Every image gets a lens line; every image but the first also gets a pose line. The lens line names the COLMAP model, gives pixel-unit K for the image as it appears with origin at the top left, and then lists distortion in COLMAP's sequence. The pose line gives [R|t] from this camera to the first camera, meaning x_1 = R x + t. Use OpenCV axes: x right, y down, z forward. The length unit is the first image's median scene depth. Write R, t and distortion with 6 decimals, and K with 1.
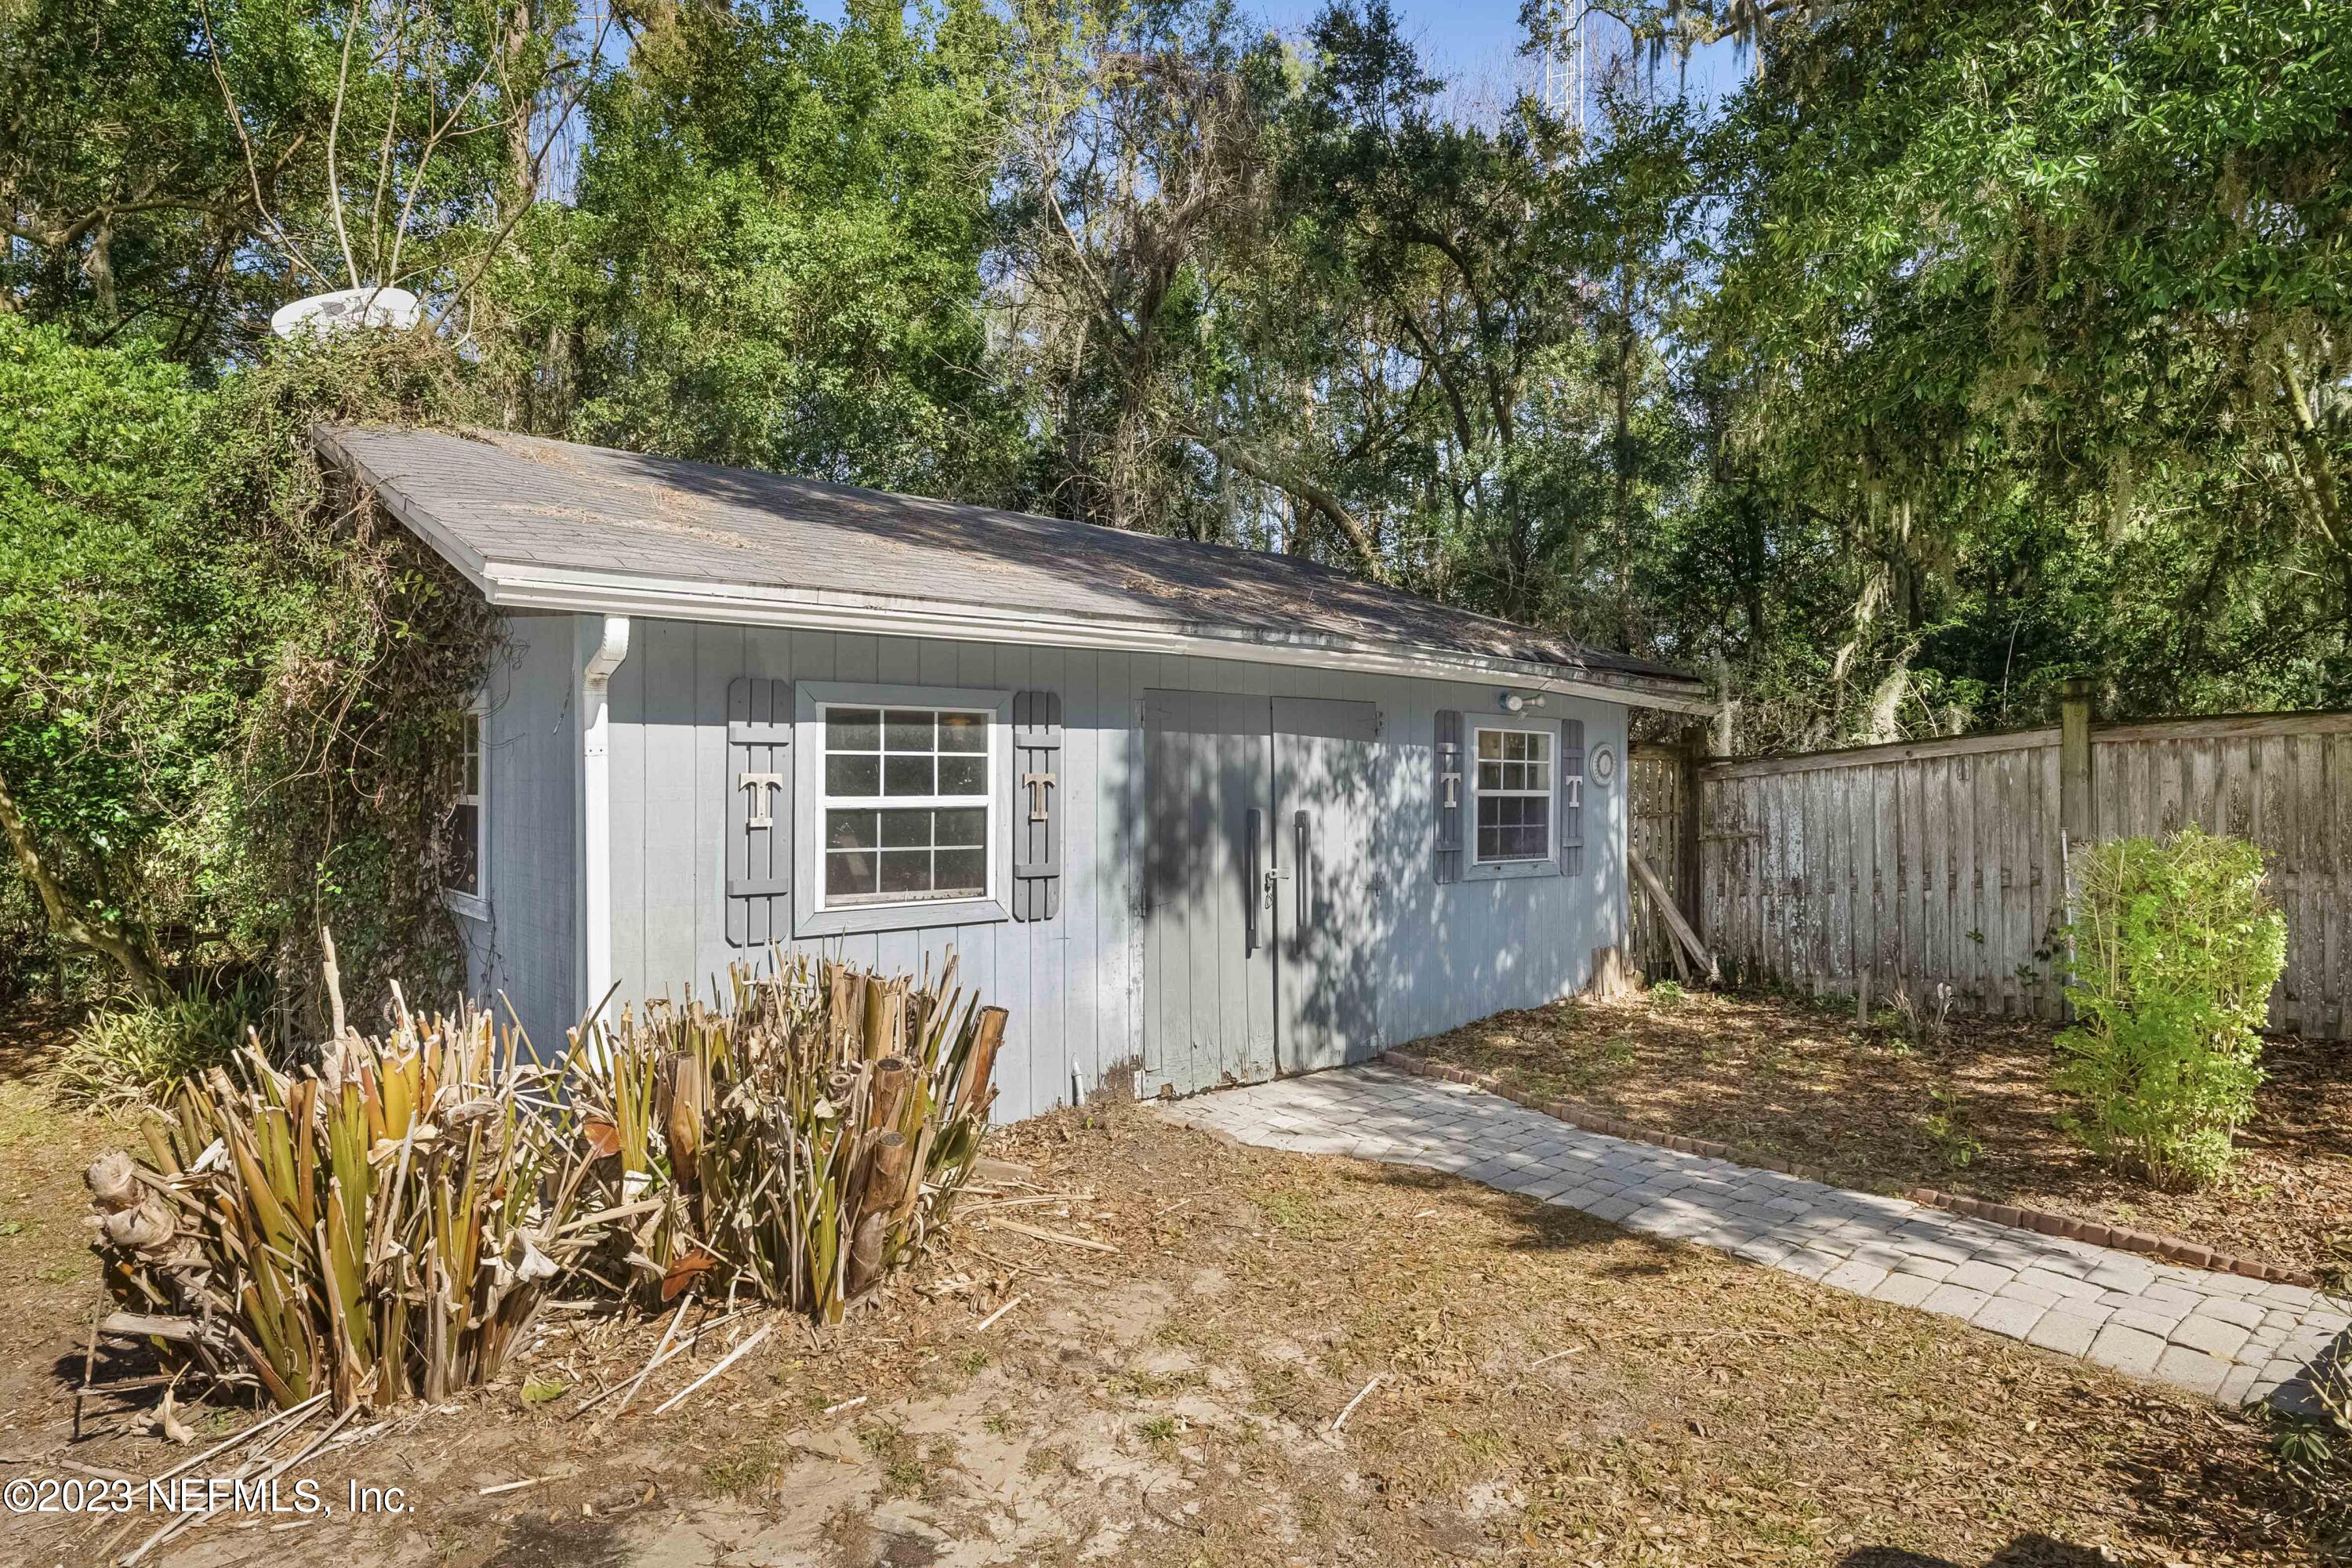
lens RADIAL K [[1336.6, 0, 1181.2], [0, 1336.6, 785.7], [0, 0, 1]] dist [-0.004187, -0.001457]
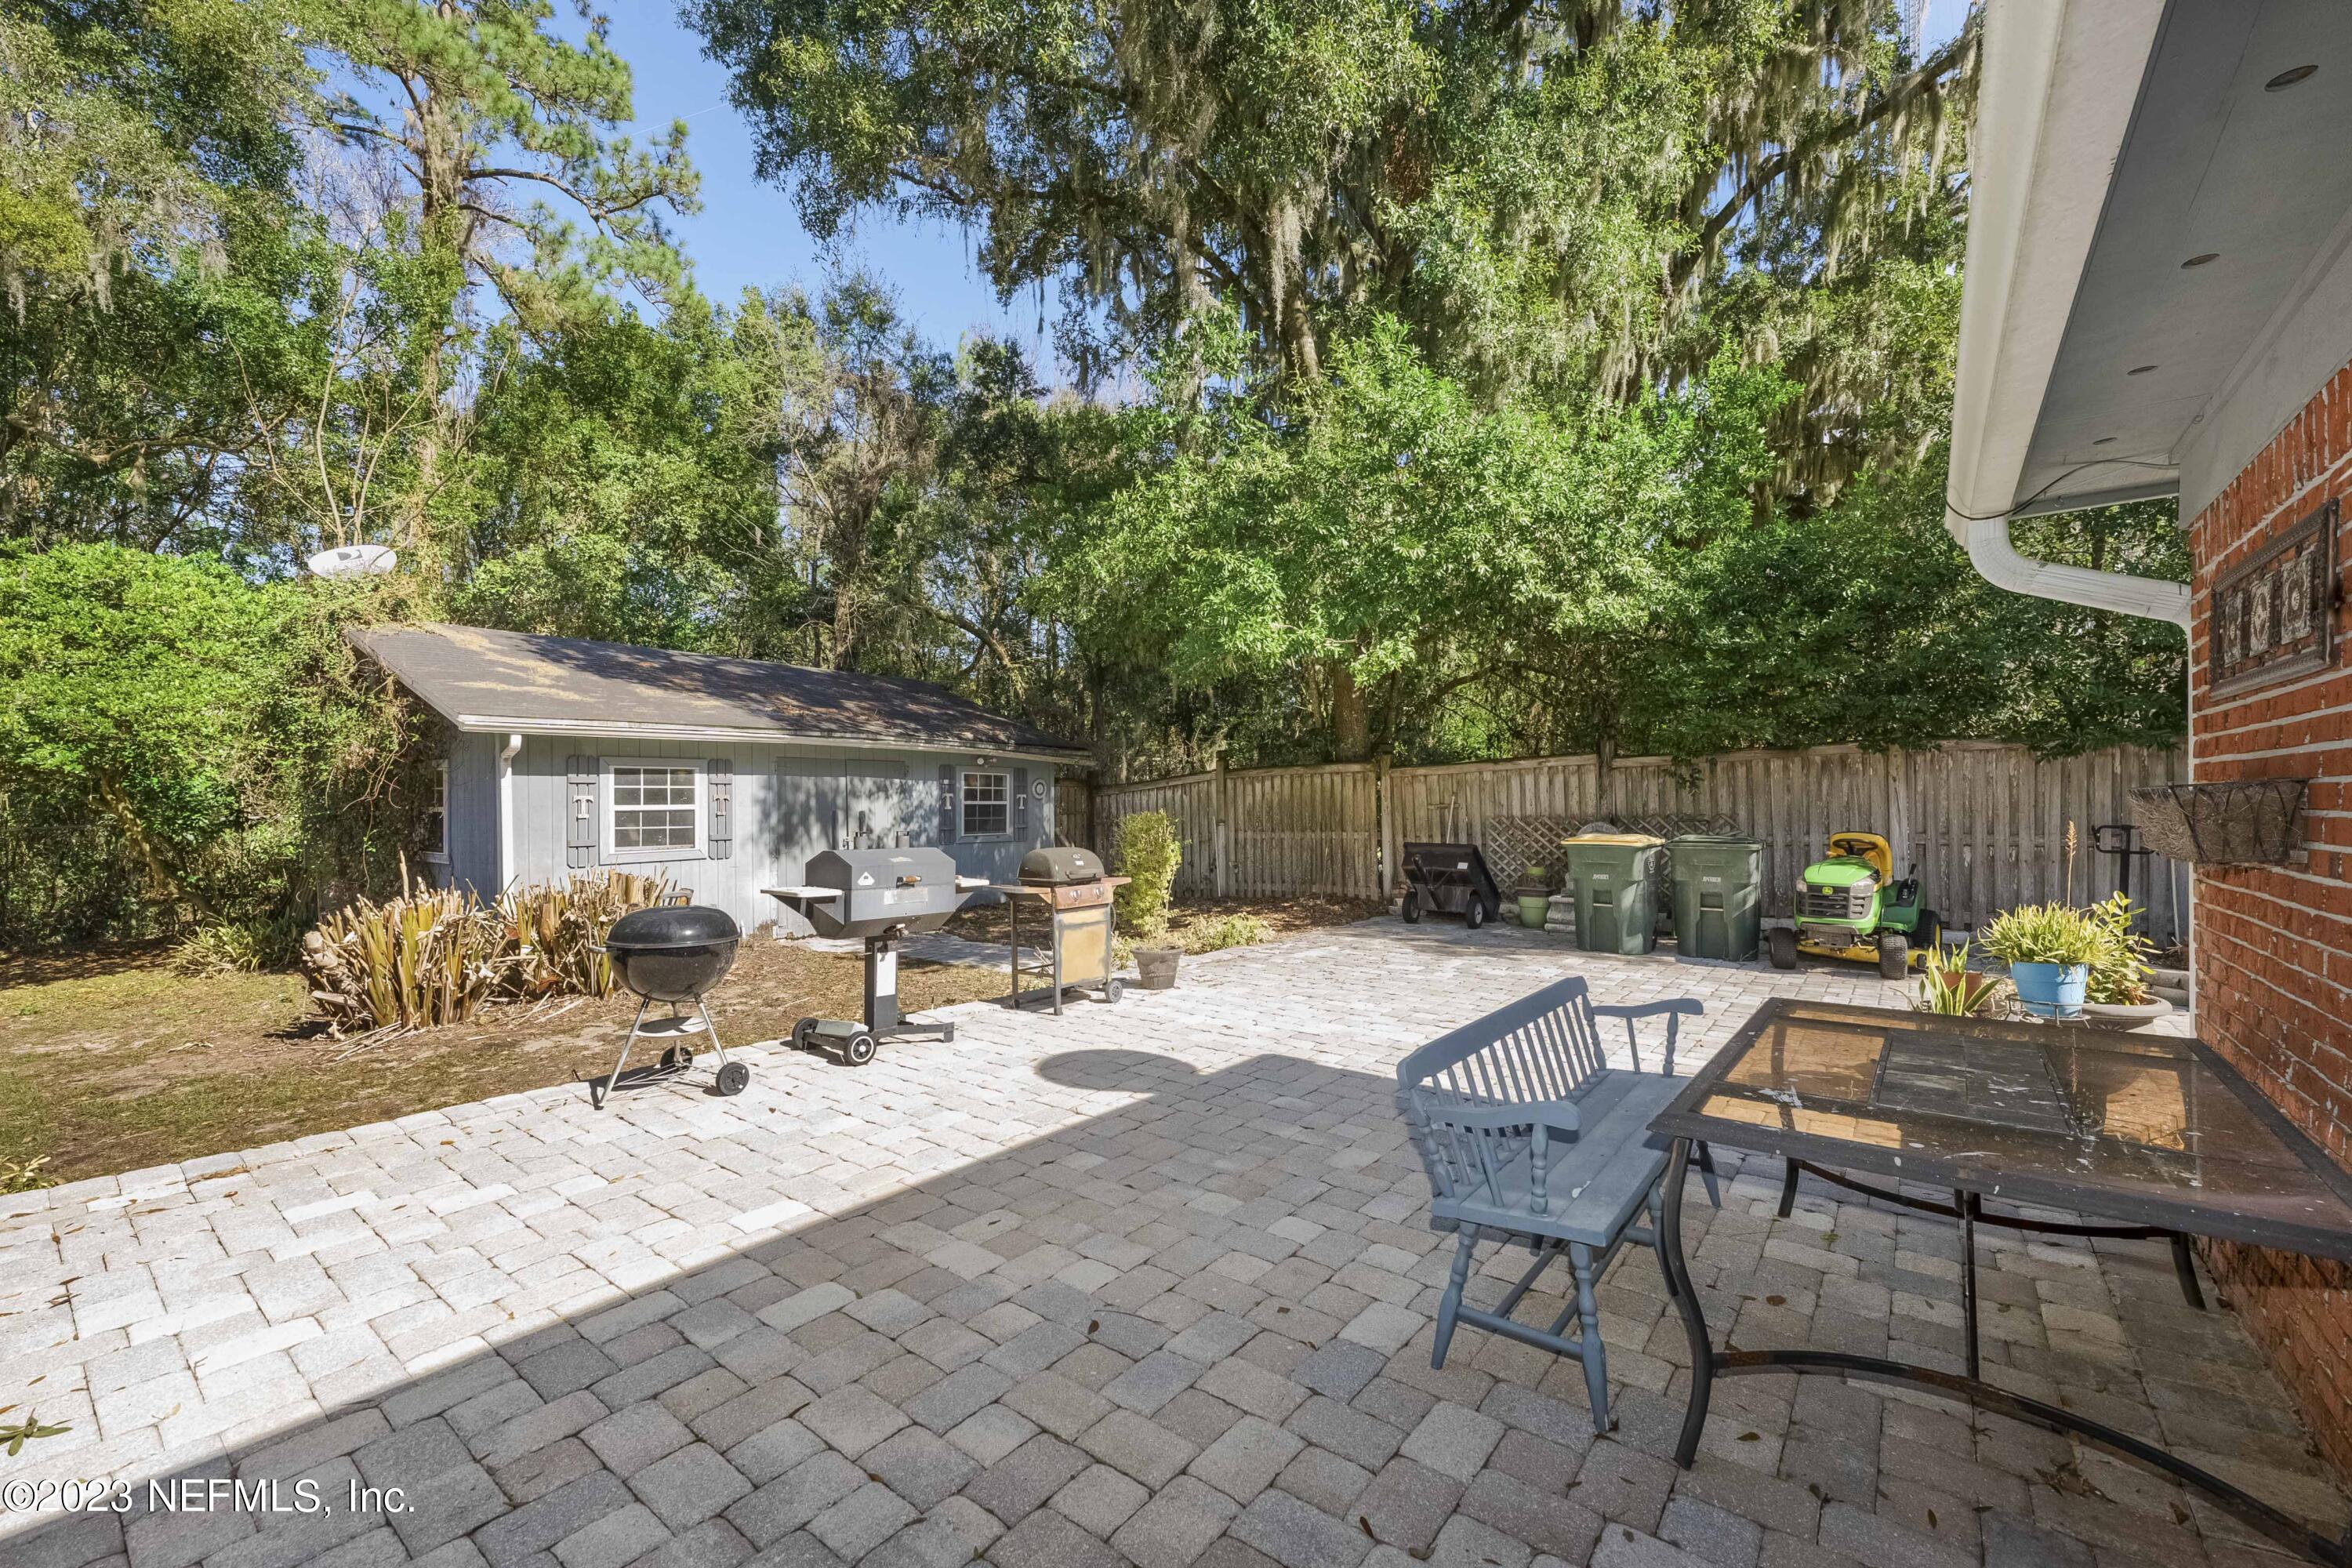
lens RADIAL K [[947.5, 0, 1176.5], [0, 947.5, 797.7], [0, 0, 1]] dist [0.000905, -0.000085]
pose [[0.976393, -0.009413, 0.215797, 0.301620], [0.010651, 0.999933, -0.004571, 0.011240], [-0.215739, 0.006762, 0.976428, -0.750343]]
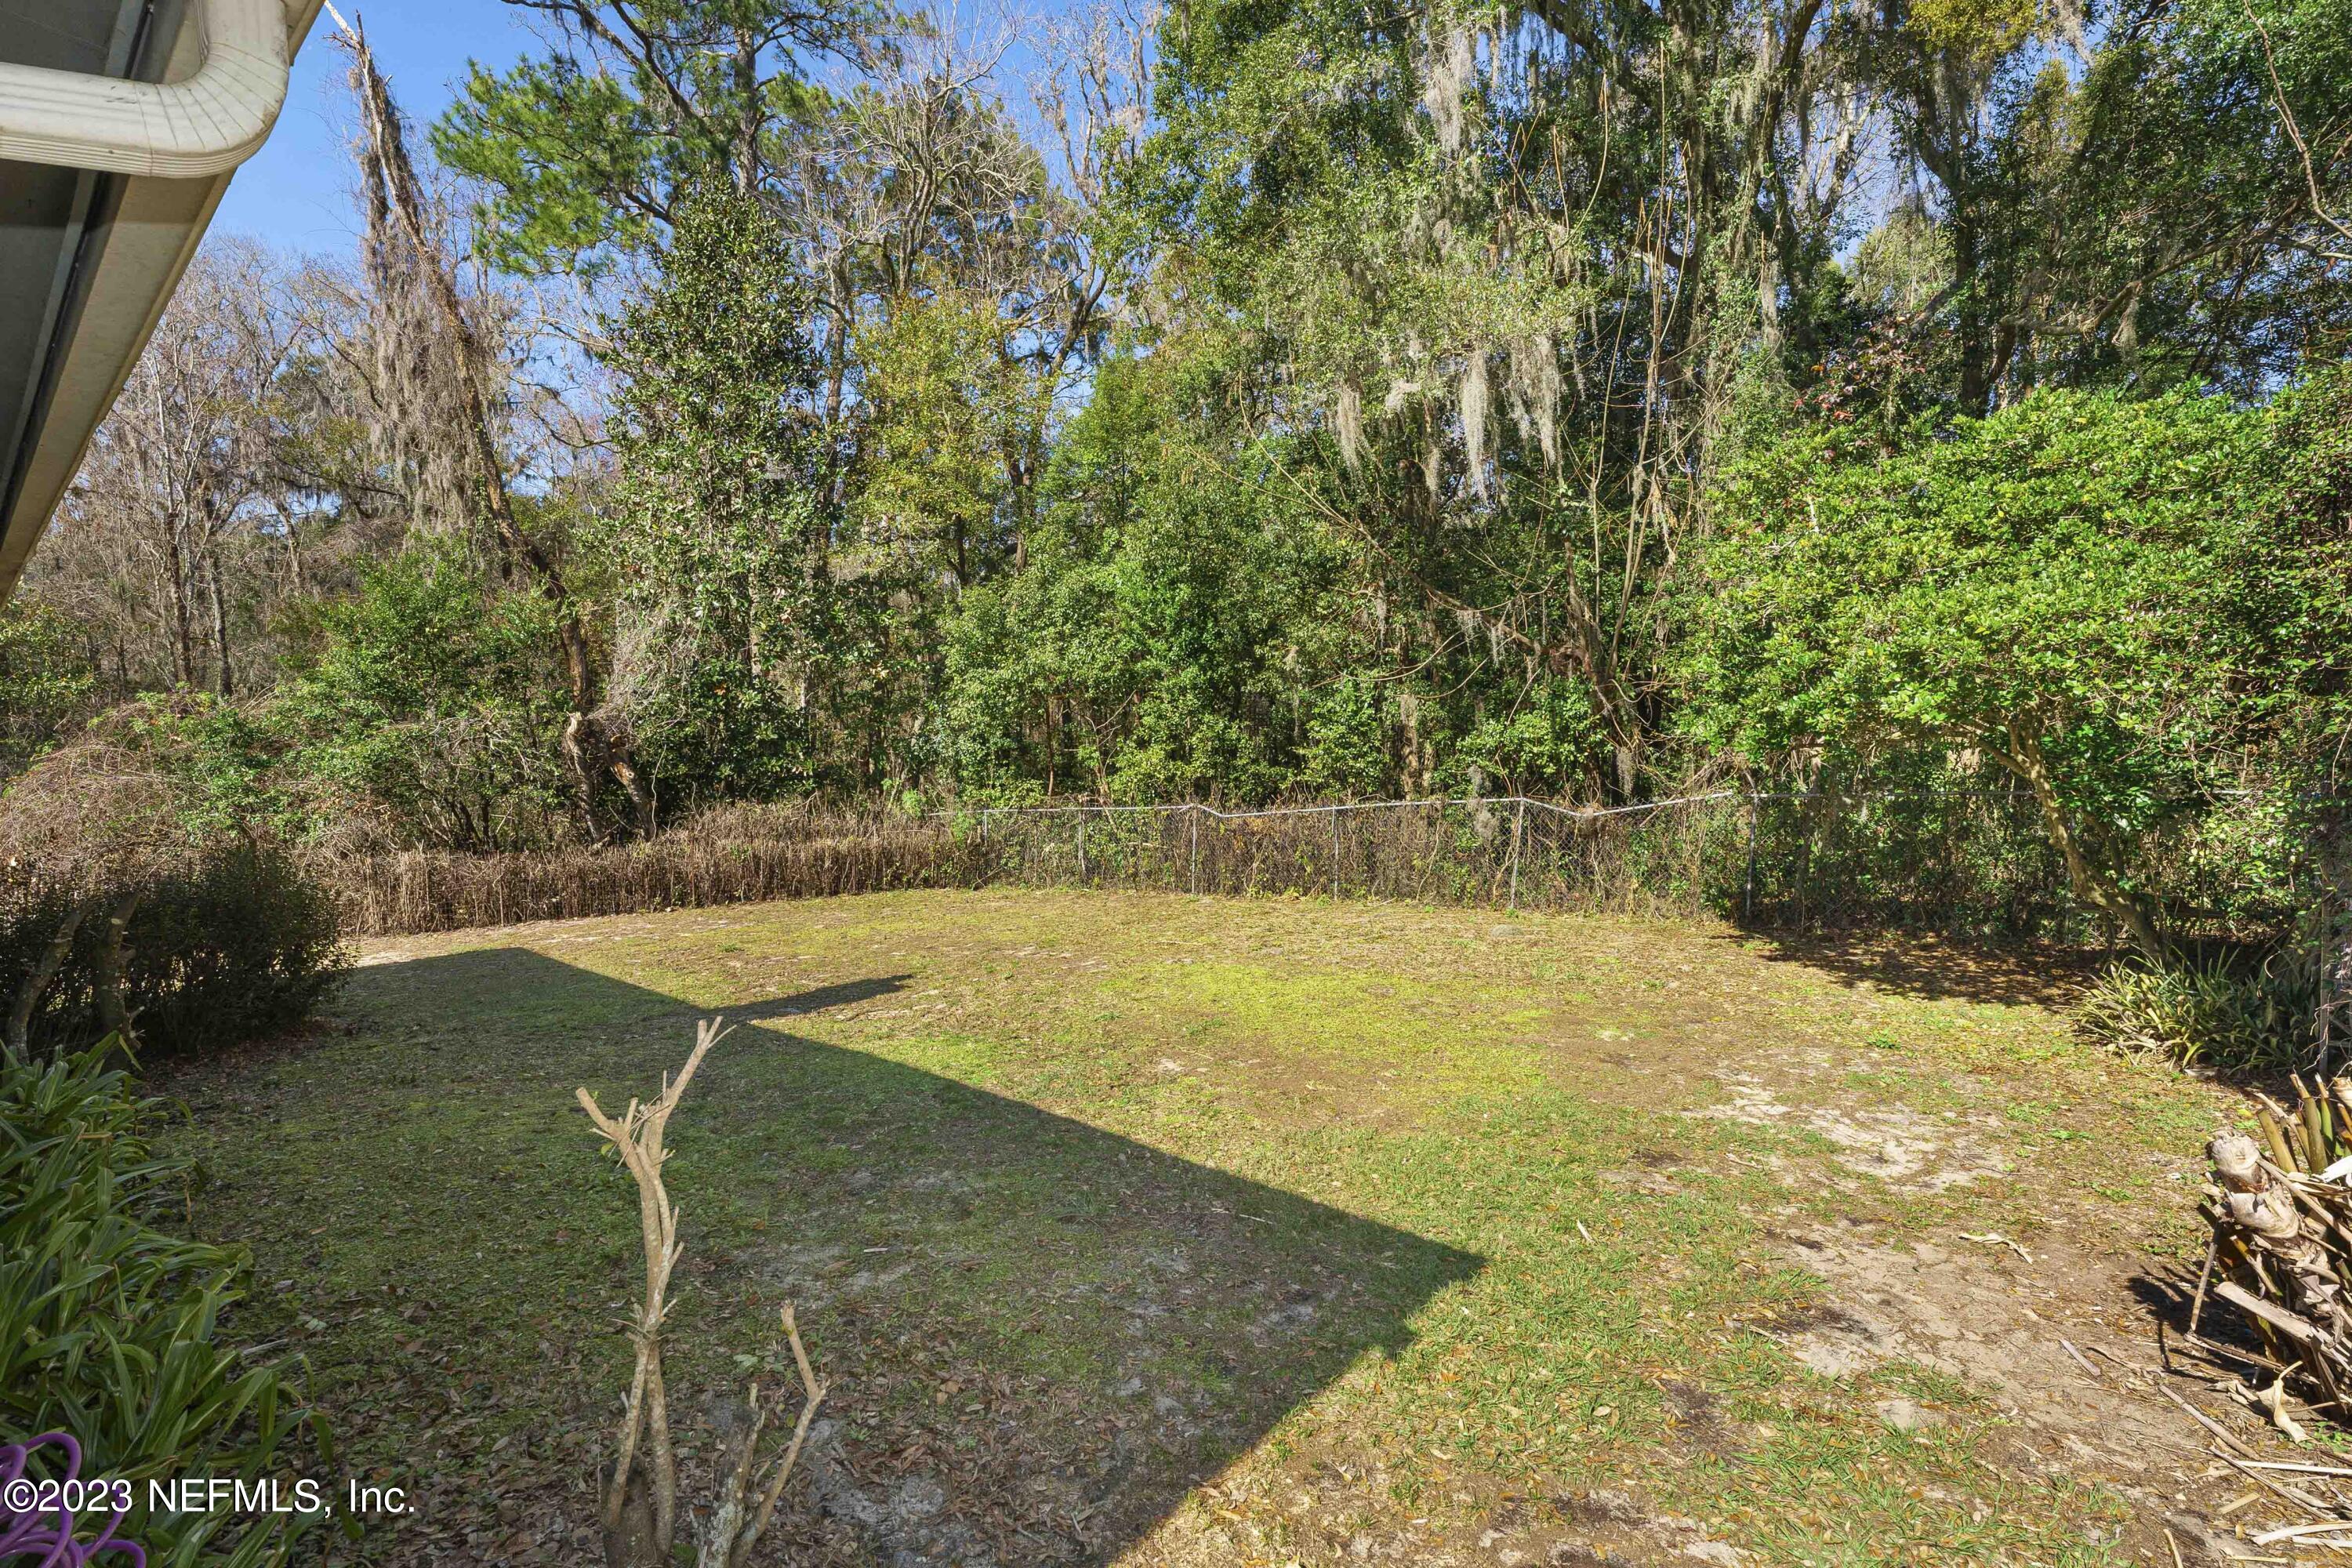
lens RADIAL K [[1038.6, 0, 1183.8], [0, 1038.6, 793.5], [0, 0, 1]] dist [0.001222, -0.000033]
pose [[0.191502, 0.048637, -0.980286, -0.090406], [-0.022490, 0.998727, 0.045158, -0.009272], [0.981235, 0.013399, 0.192352, 0.004193]]
